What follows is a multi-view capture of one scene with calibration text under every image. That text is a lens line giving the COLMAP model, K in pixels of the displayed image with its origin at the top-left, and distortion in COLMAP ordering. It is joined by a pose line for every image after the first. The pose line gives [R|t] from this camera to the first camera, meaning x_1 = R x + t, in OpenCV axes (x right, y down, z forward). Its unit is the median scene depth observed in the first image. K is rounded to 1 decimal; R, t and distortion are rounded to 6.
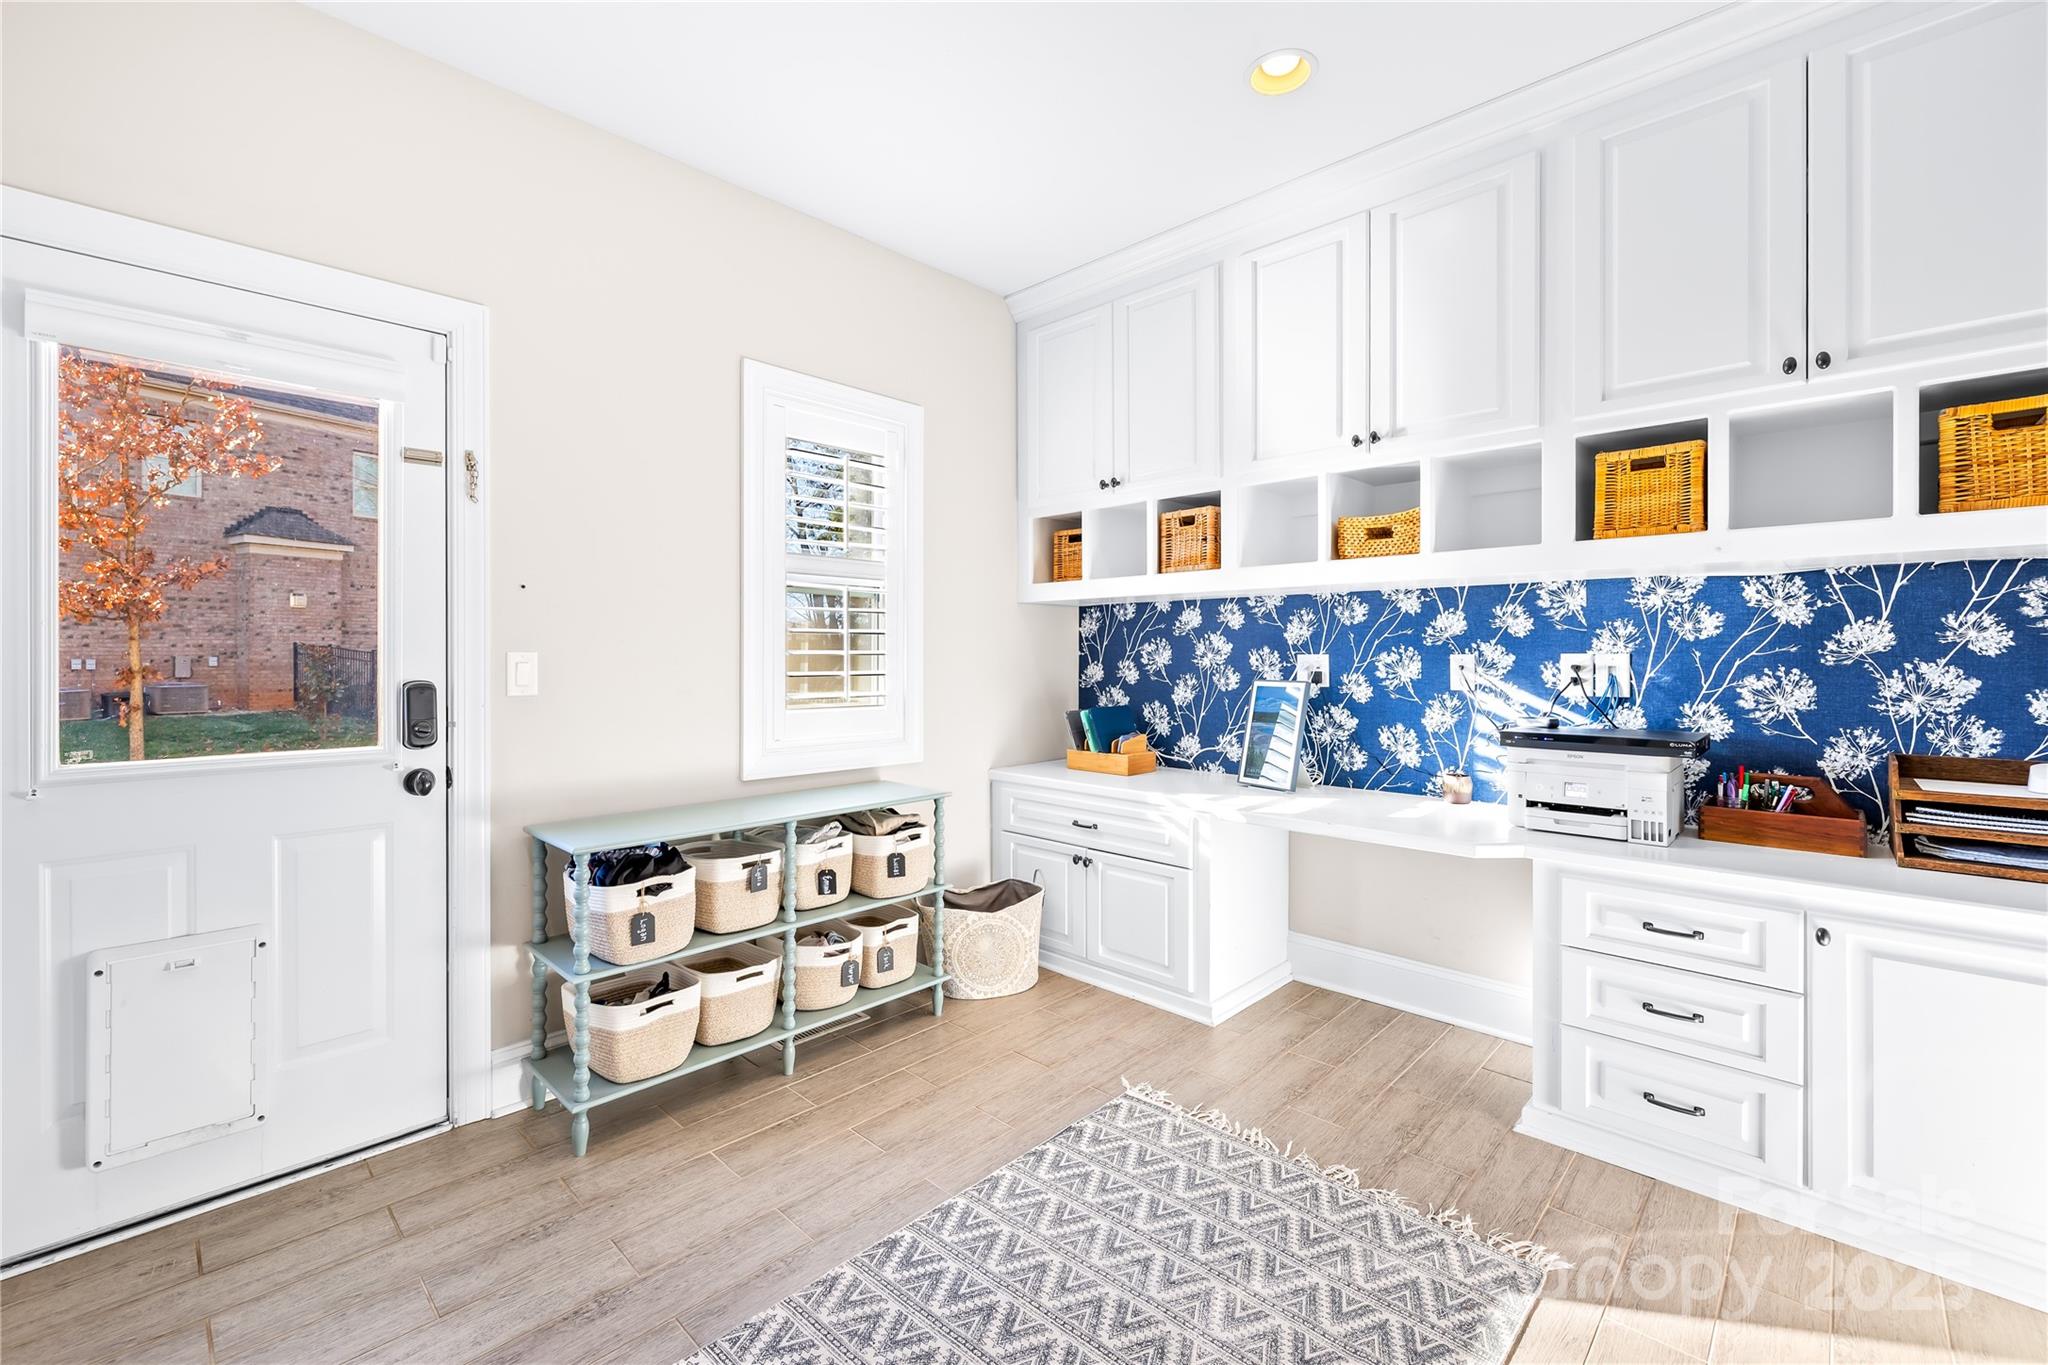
lens RADIAL K [[870.4, 0, 1026.3], [0, 870.4, 671.1], [0, 0, 1]] dist [-0.003445, -0.000779]
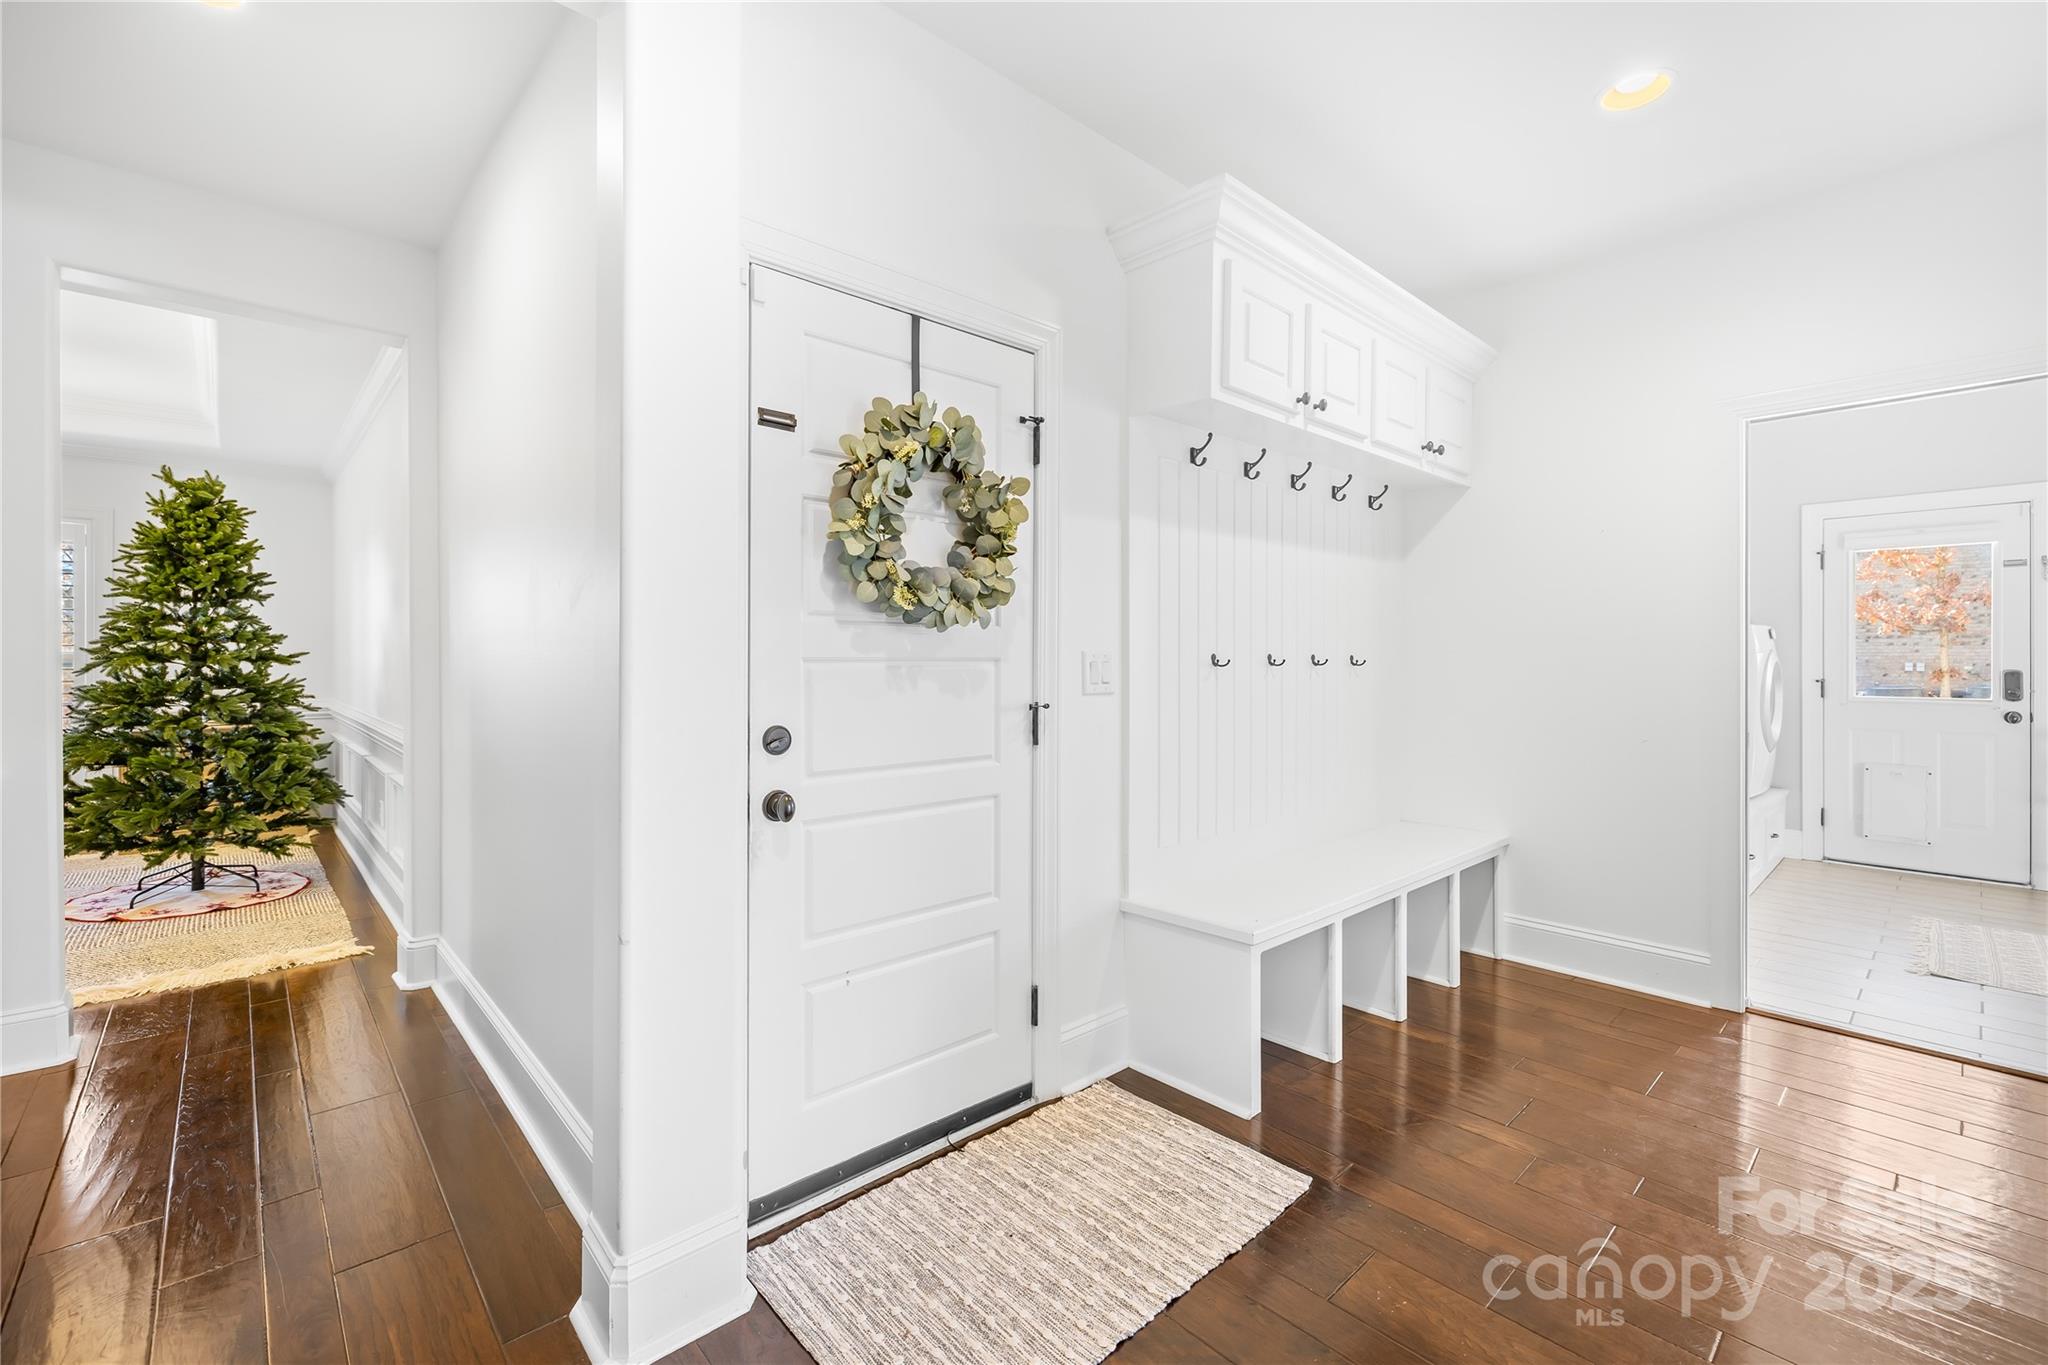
lens RADIAL K [[870.4, 0, 1026.3], [0, 870.4, 671.1], [0, 0, 1]] dist [-0.003445, -0.000779]
pose [[-0.064223, -0.002290, -0.997933, 0.347054], [-0.002134, 0.999995, -0.002158, 0.005459], [0.997933, 0.001991, -0.064228, -0.280870]]
